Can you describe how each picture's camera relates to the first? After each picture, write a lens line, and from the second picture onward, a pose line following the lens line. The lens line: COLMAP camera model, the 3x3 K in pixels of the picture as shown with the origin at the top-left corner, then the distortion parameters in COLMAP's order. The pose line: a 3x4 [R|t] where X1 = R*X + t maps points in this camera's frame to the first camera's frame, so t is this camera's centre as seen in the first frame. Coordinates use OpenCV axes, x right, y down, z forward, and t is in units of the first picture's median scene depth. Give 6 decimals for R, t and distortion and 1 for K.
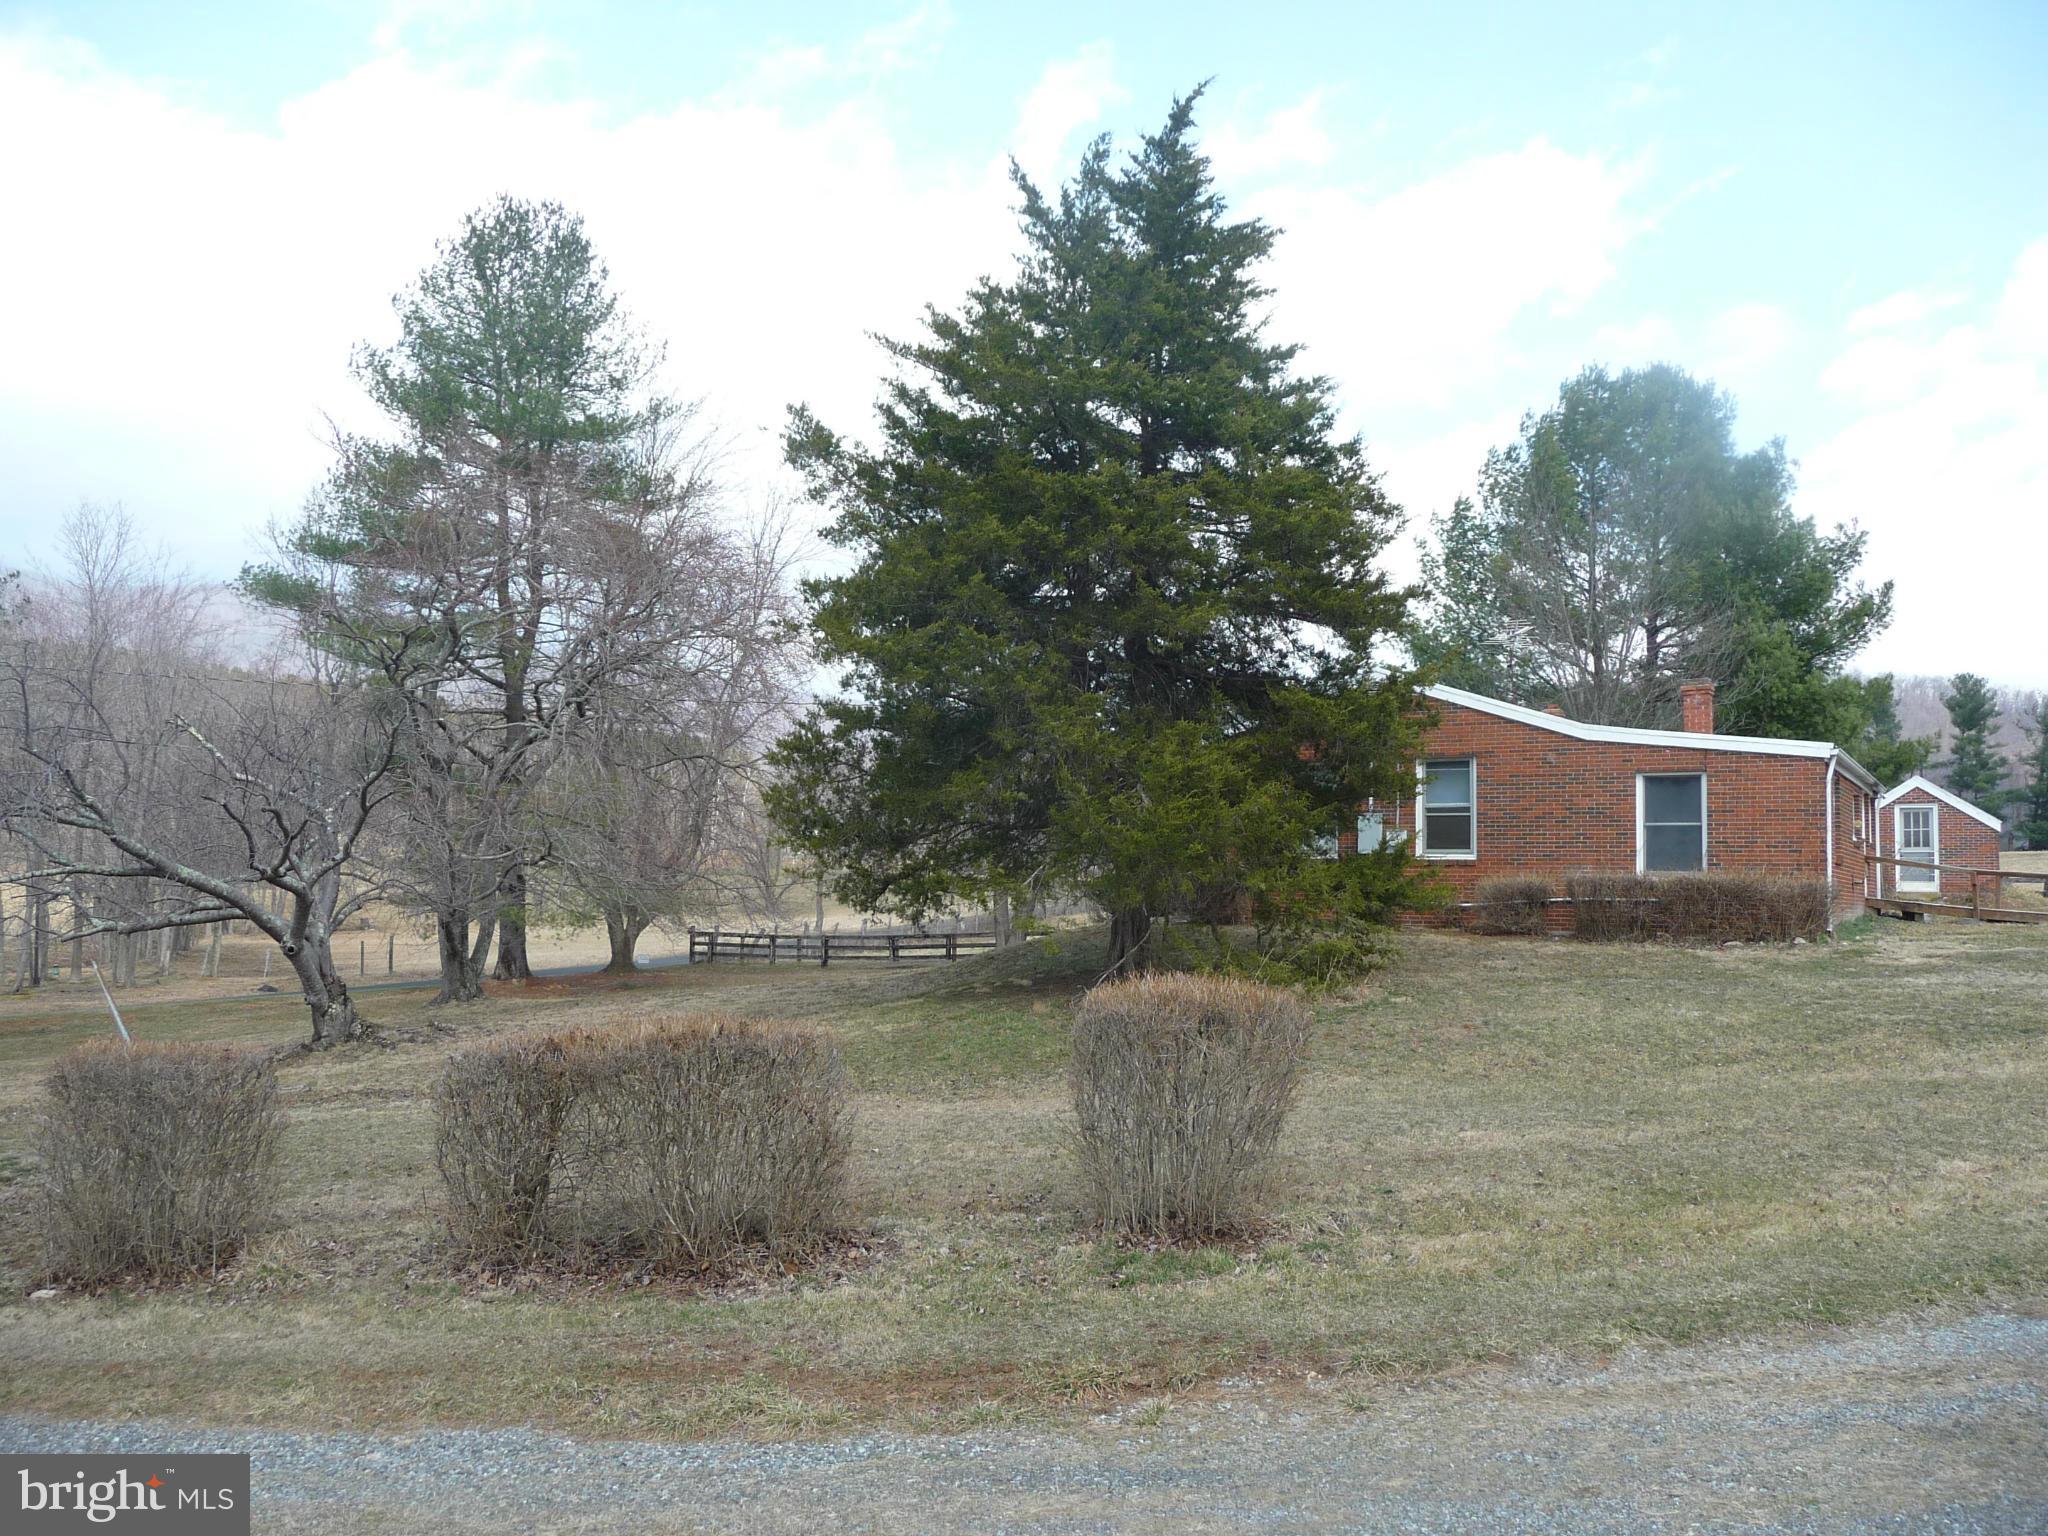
lens RADIAL K [[1704.7, 0, 1024.0], [0, 1704.7, 768.0], [0, 0, 1]] dist [-0.013513, 0.004150]
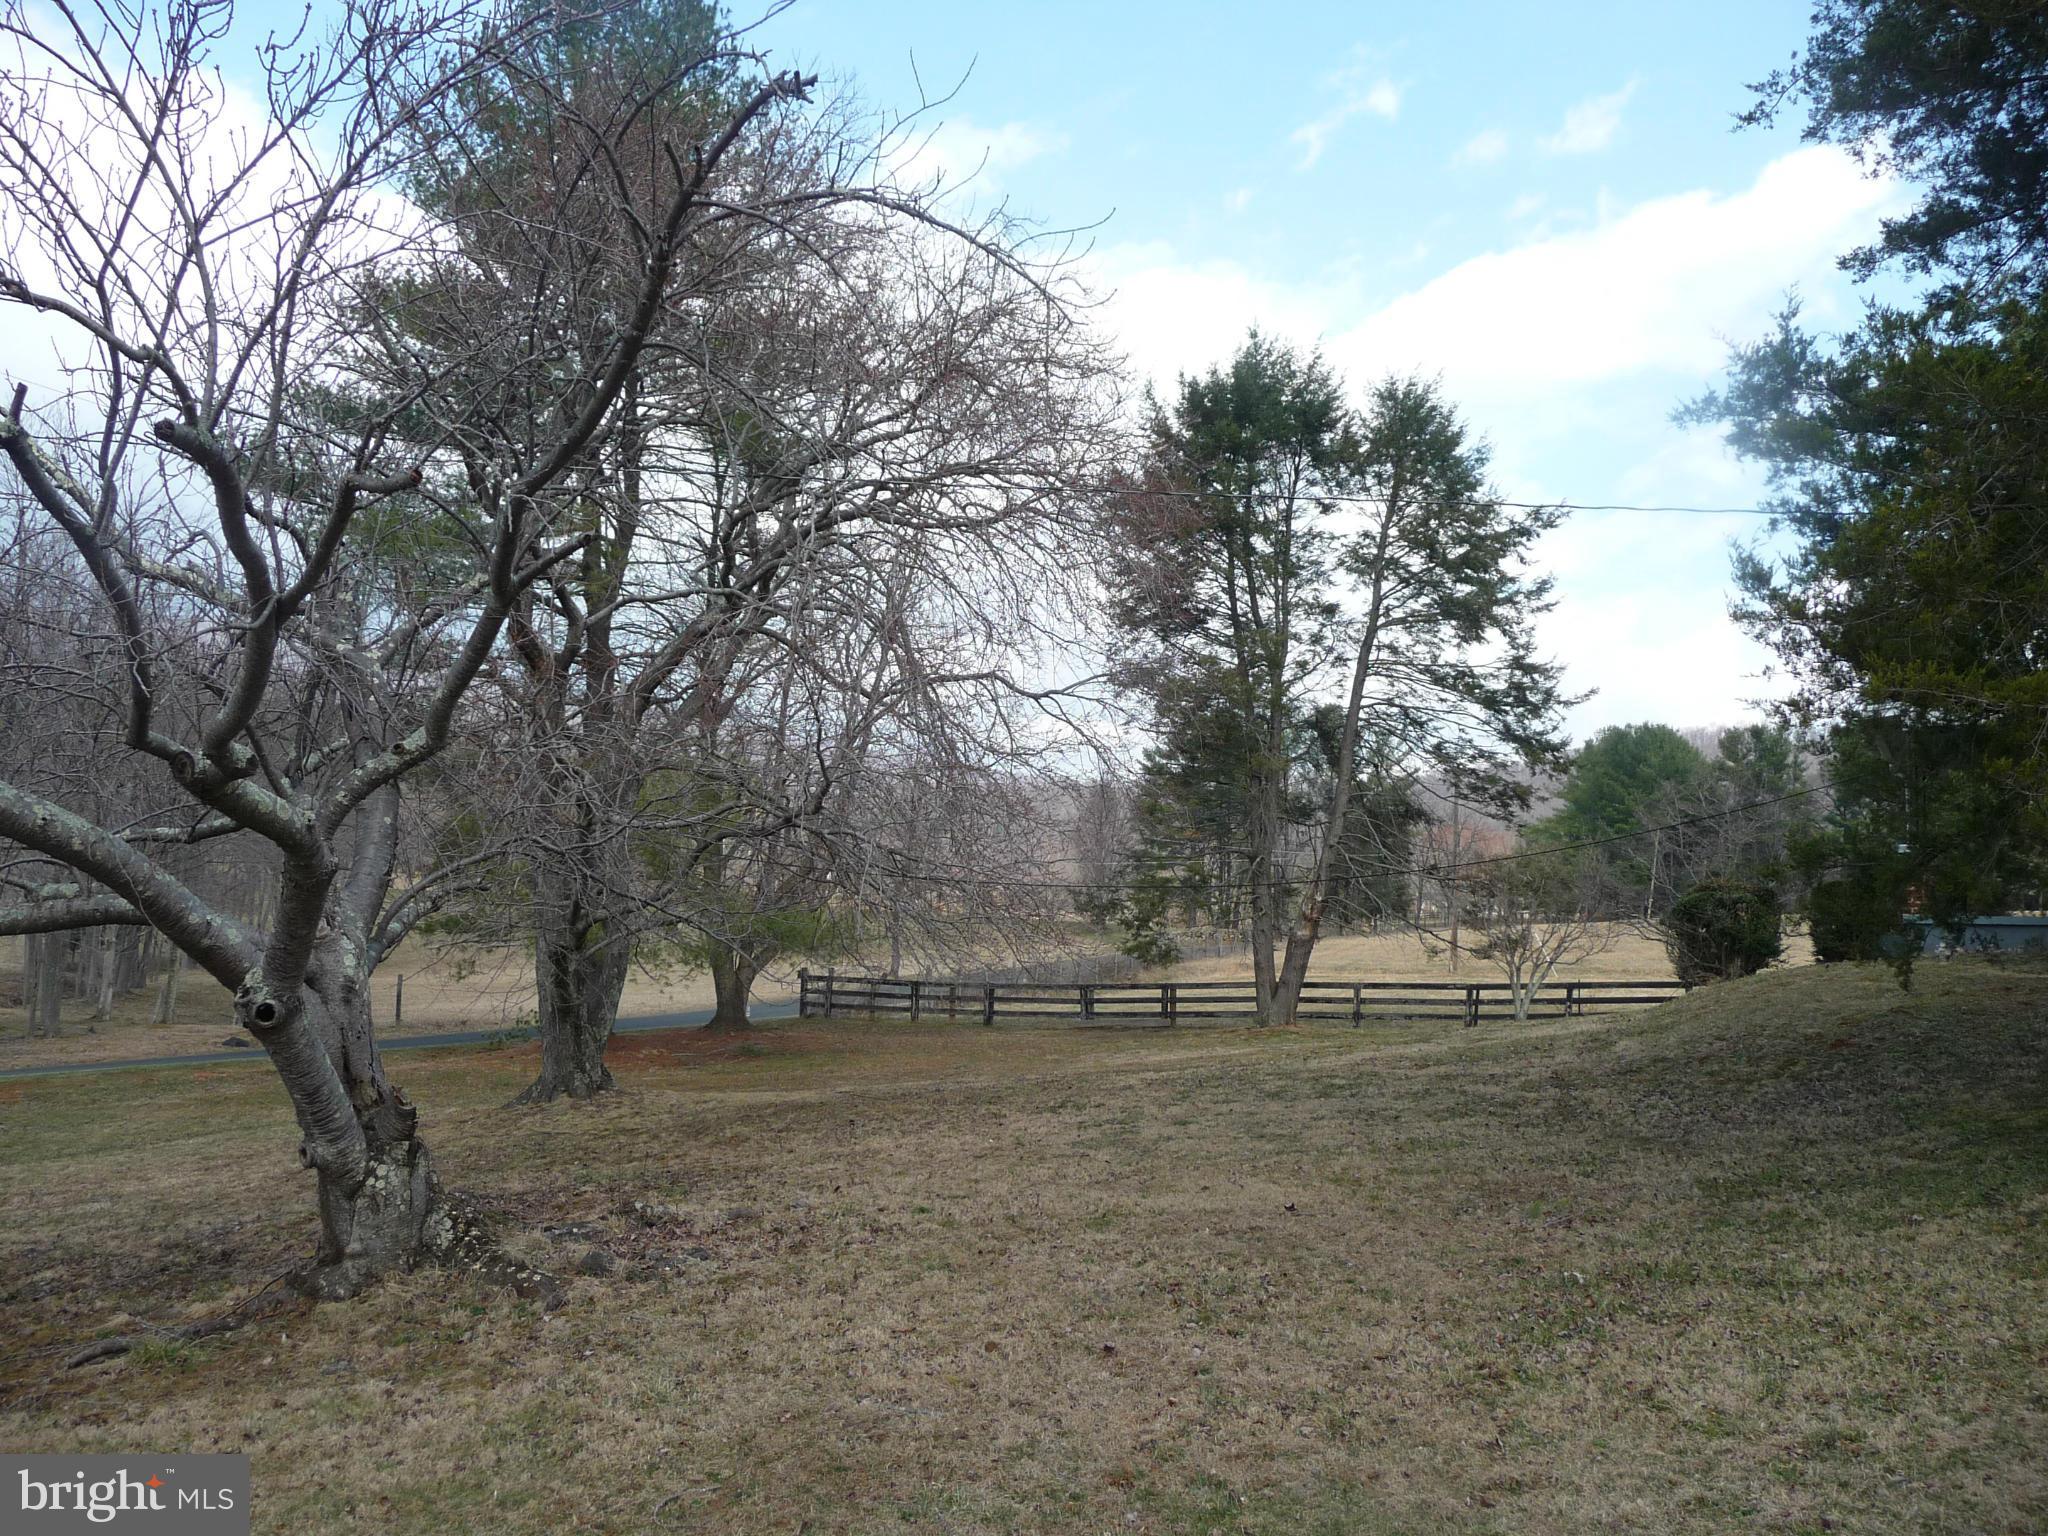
lens RADIAL K [[1704.7, 0, 1024.0], [0, 1704.7, 768.0], [0, 0, 1]] dist [-0.013513, 0.004150]
pose [[0.999828, 0.016726, 0.008047, -0.135684], [-0.016496, 0.999476, -0.027862, 0.031013], [-0.008509, 0.027725, 0.999579, 0.315181]]
